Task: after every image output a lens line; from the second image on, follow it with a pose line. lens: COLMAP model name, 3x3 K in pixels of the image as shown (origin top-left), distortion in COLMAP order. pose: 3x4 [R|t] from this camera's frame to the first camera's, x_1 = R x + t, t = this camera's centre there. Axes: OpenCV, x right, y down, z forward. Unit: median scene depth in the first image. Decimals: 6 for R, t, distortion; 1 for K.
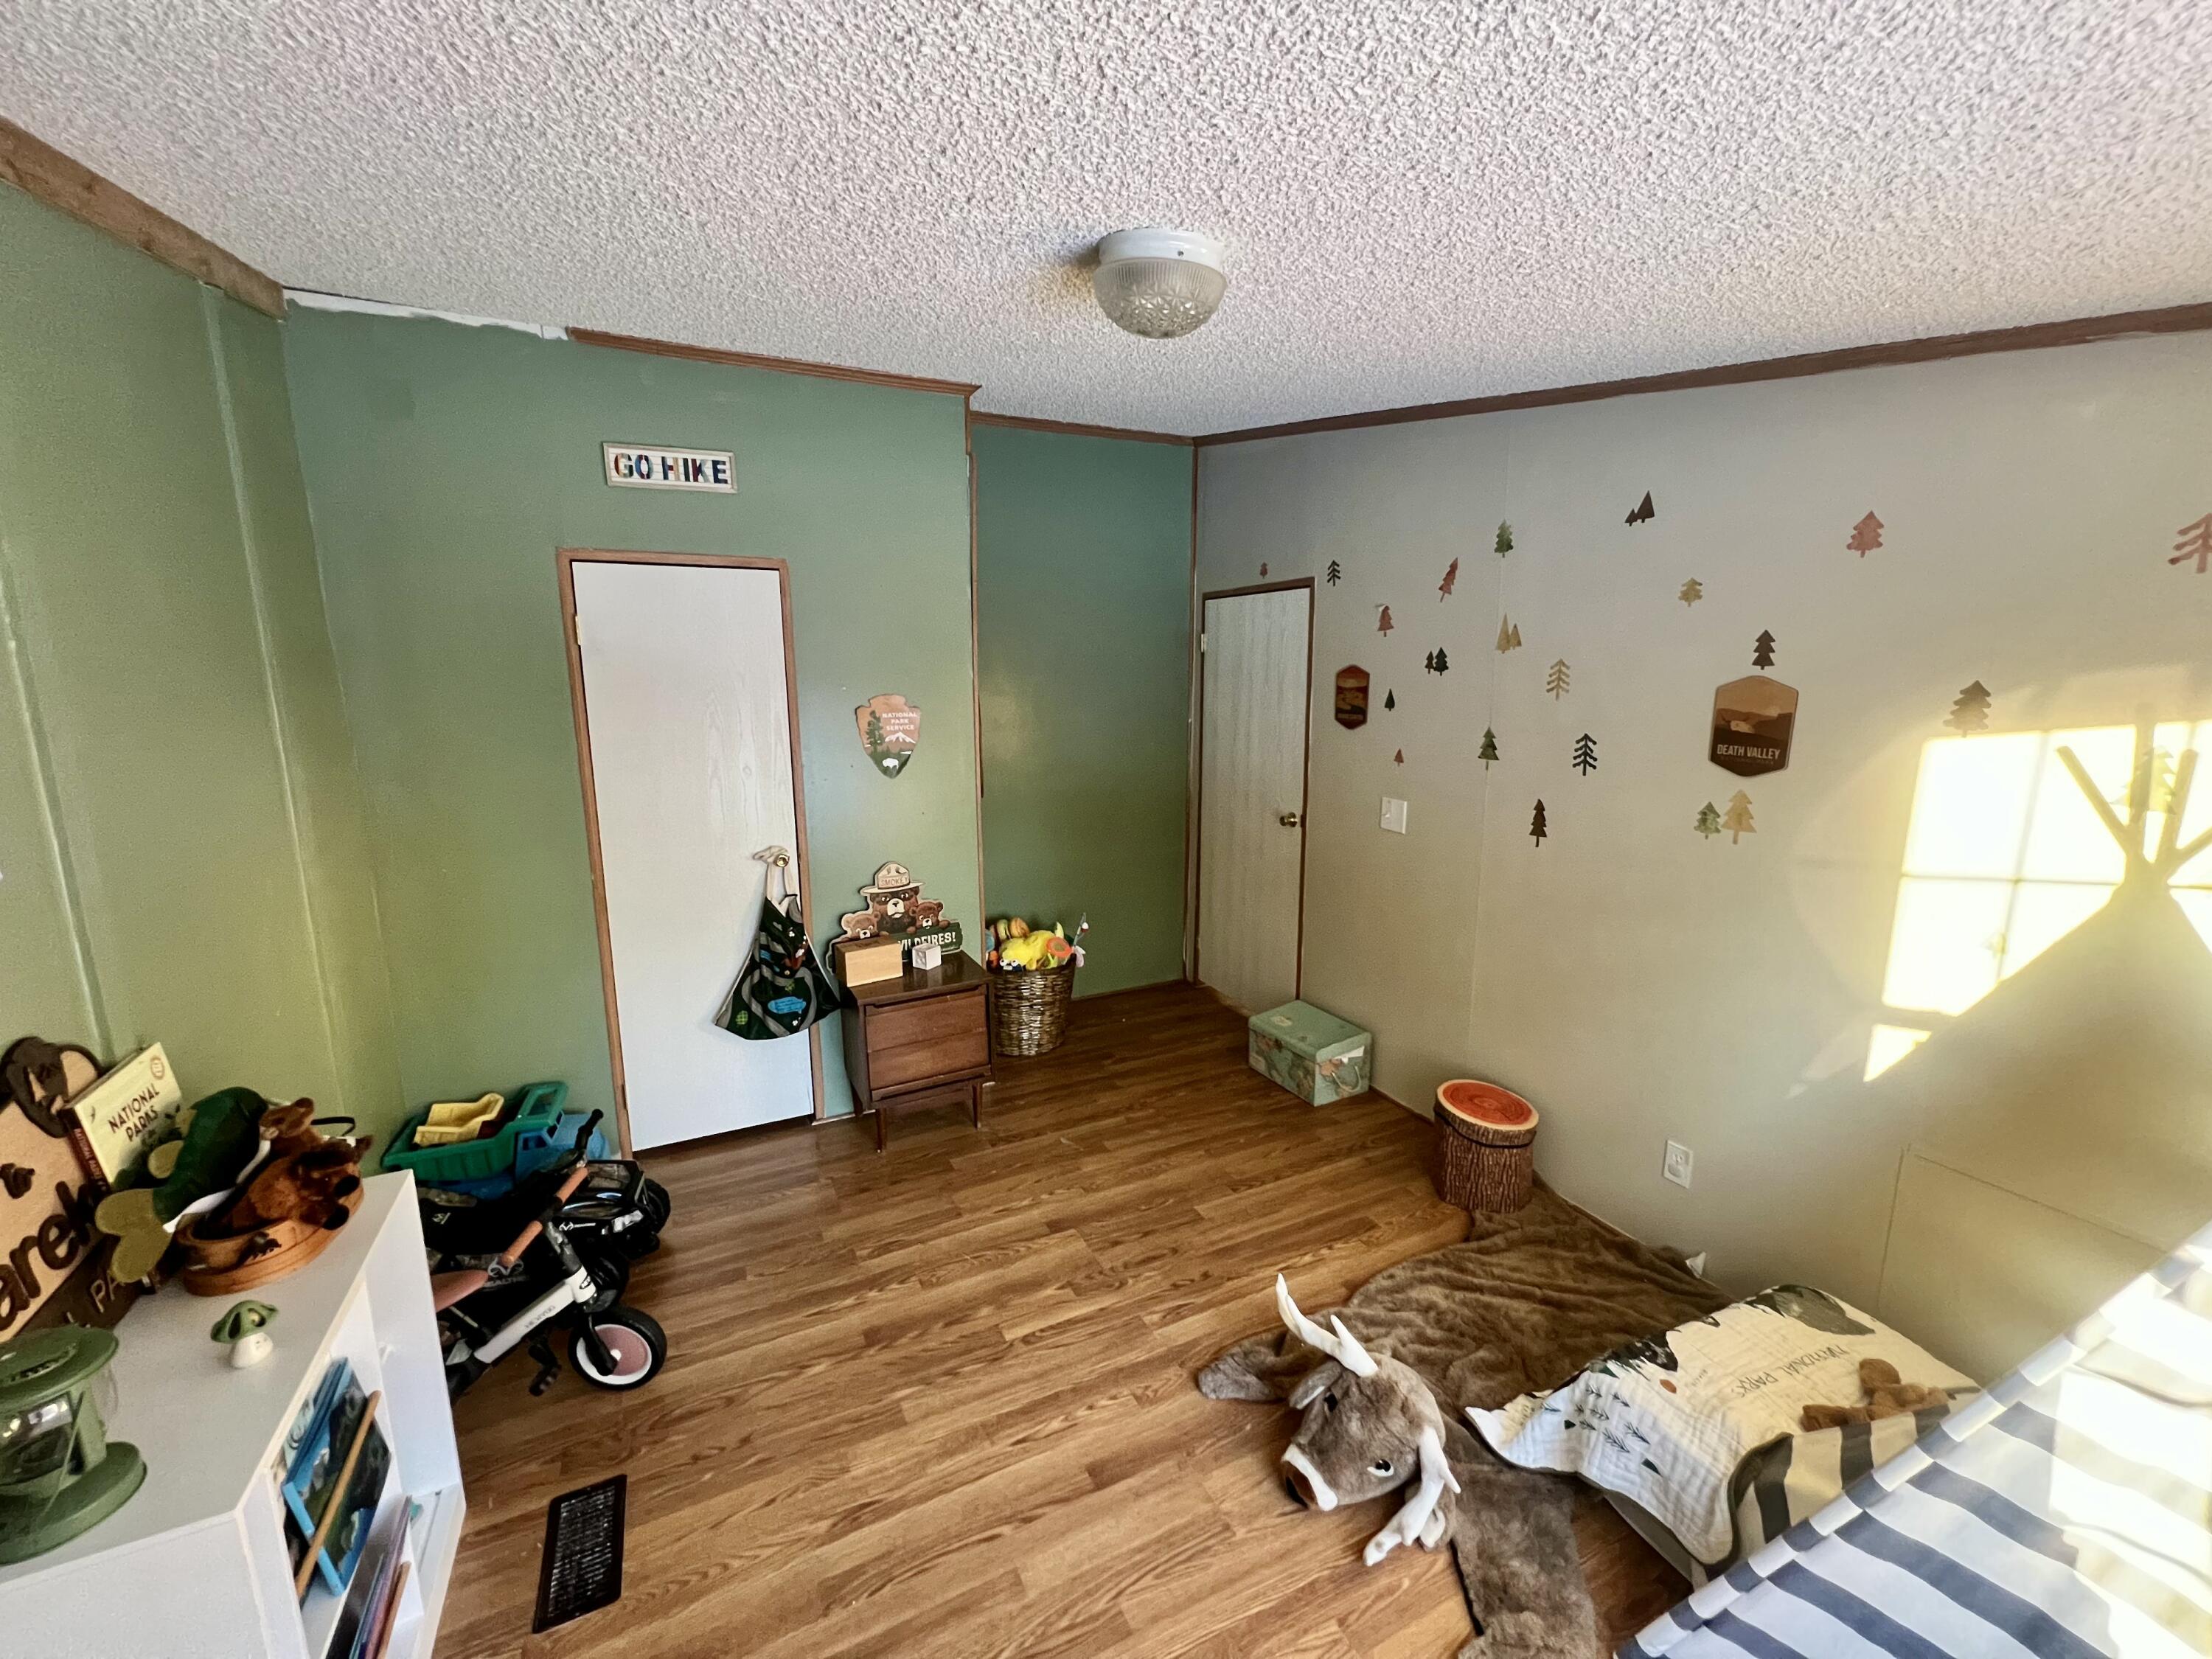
lens RADIAL K [[883.5, 0, 1099.4], [0, 883.5, 825.7], [0, 0, 1]] dist [-0.001411, 0.000222]
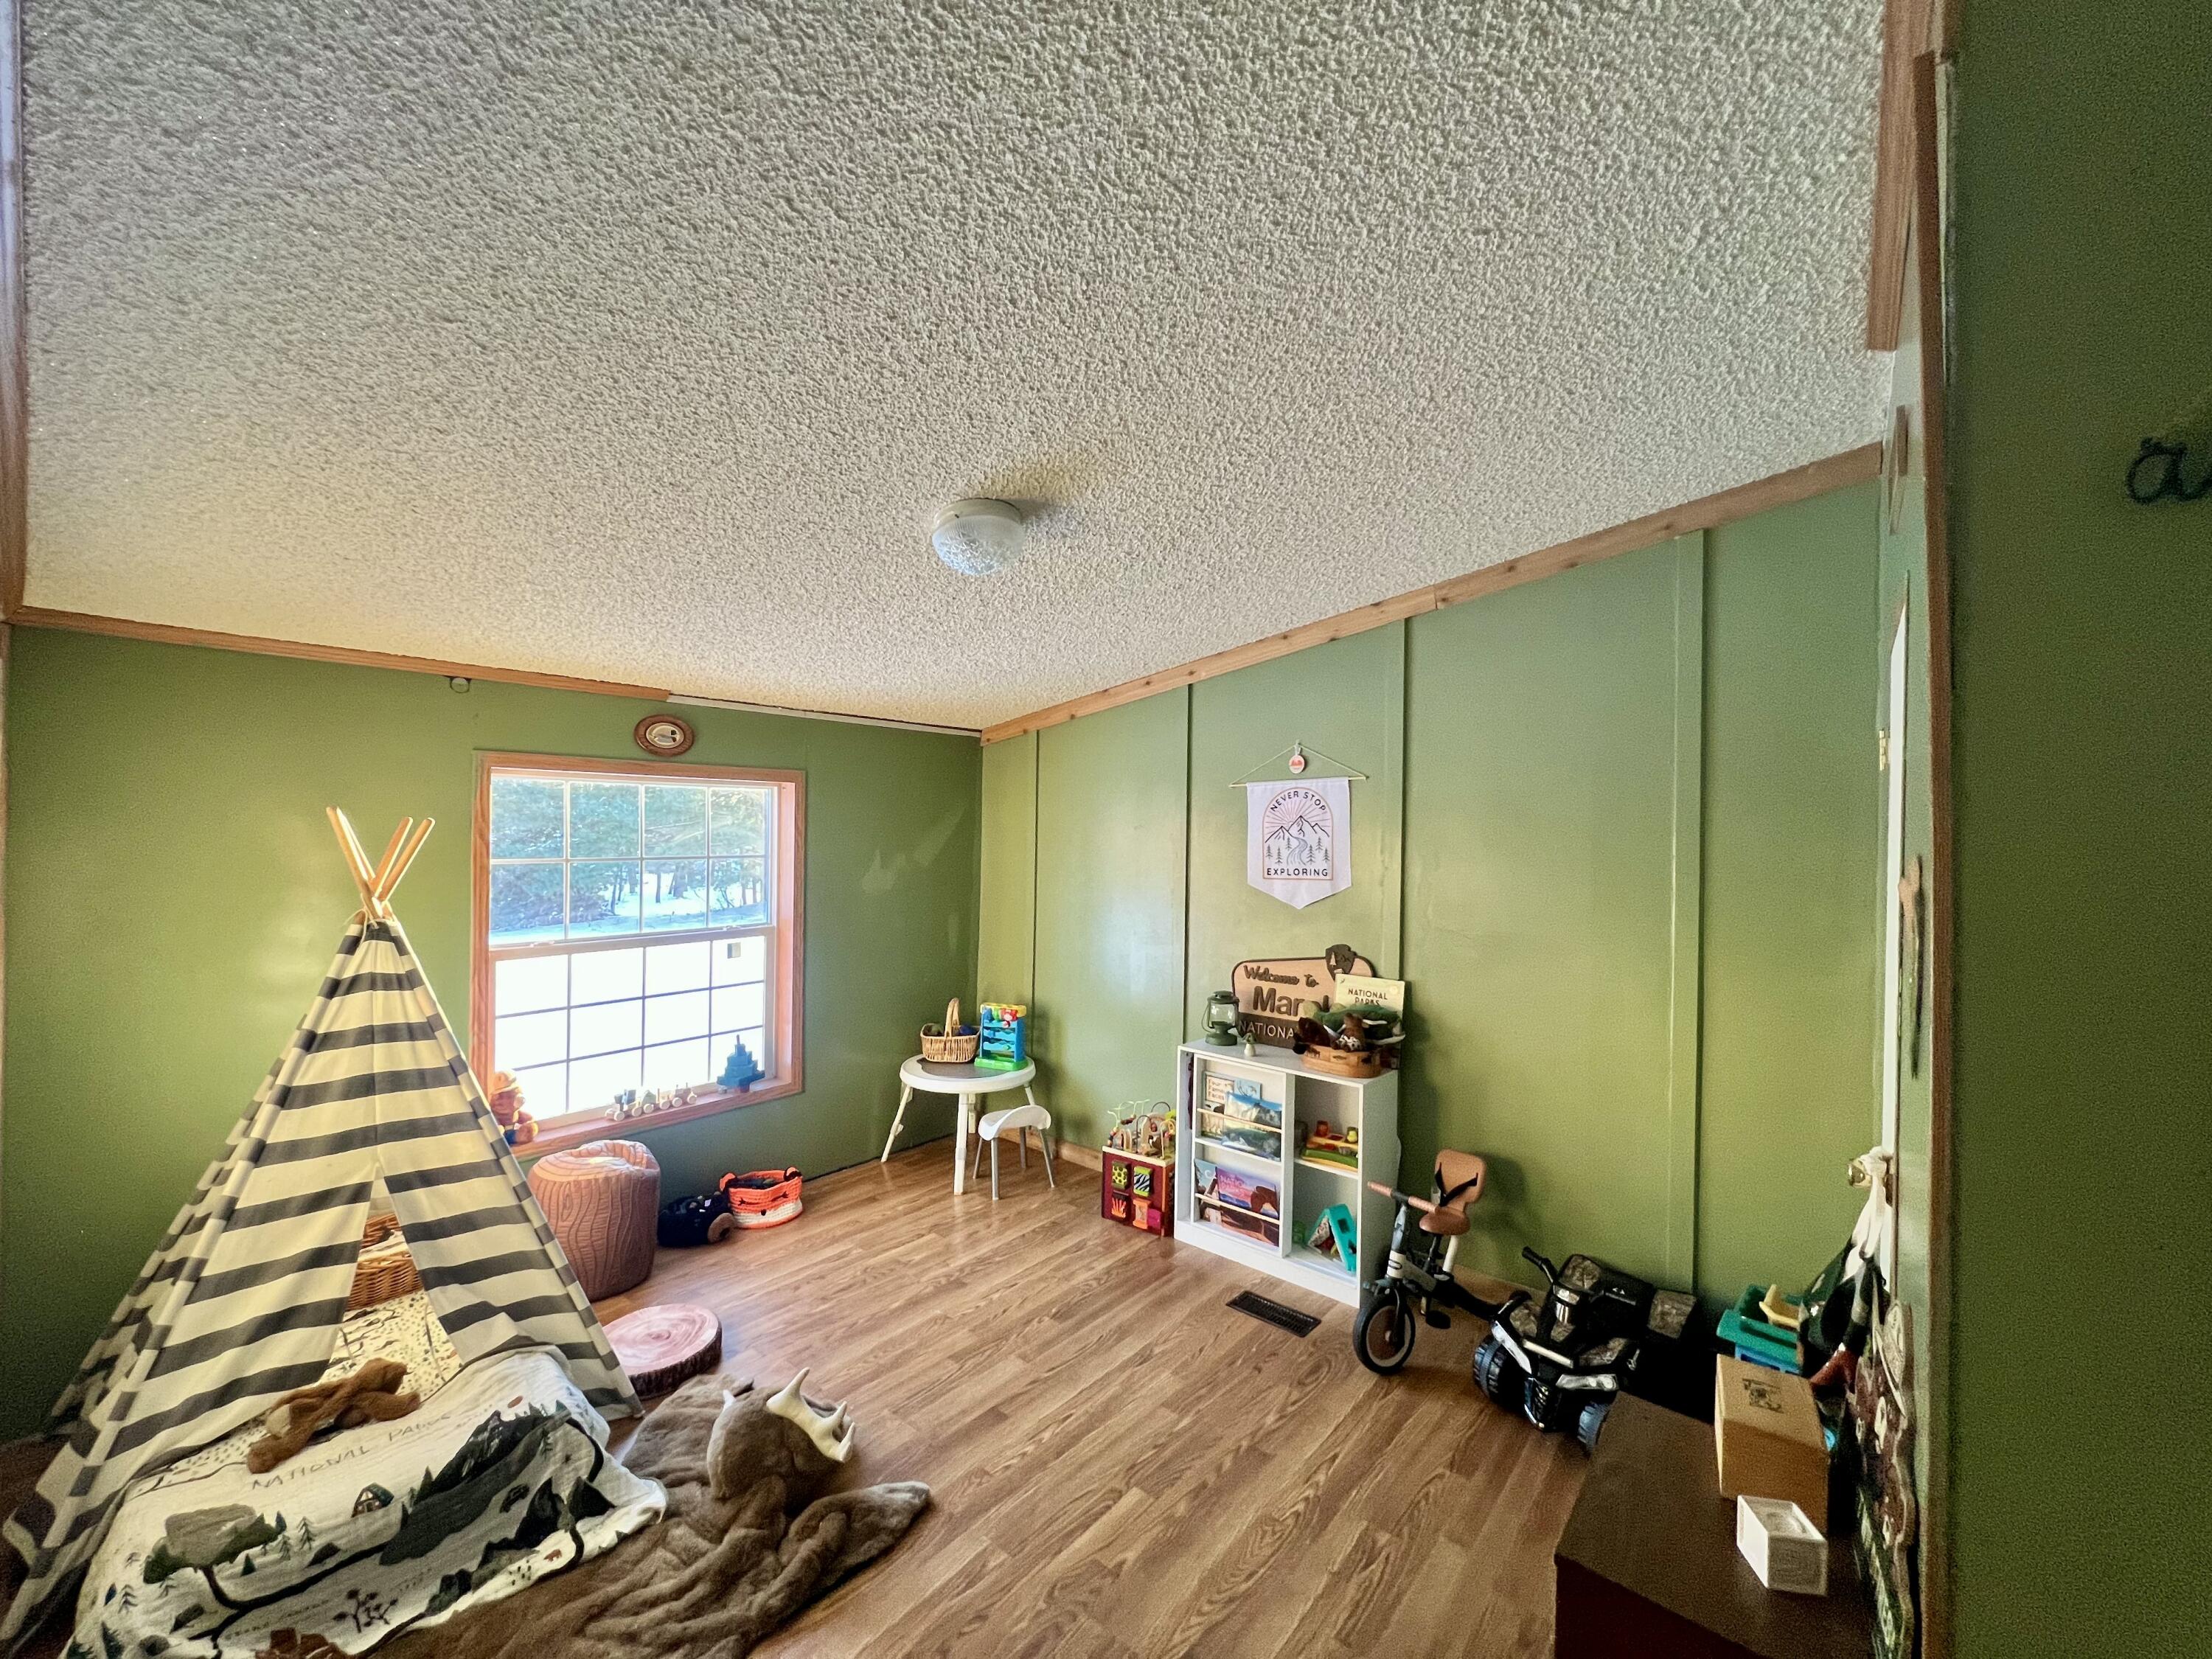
lens RADIAL K [[883.5, 0, 1099.4], [0, 883.5, 825.7], [0, 0, 1]] dist [-0.001411, 0.000222]
pose [[-0.915245, -0.009926, -0.402777, 0.326985], [-0.082607, 0.983081, 0.163485, -0.281351], [0.394339, 0.182901, -0.900580, 1.726144]]
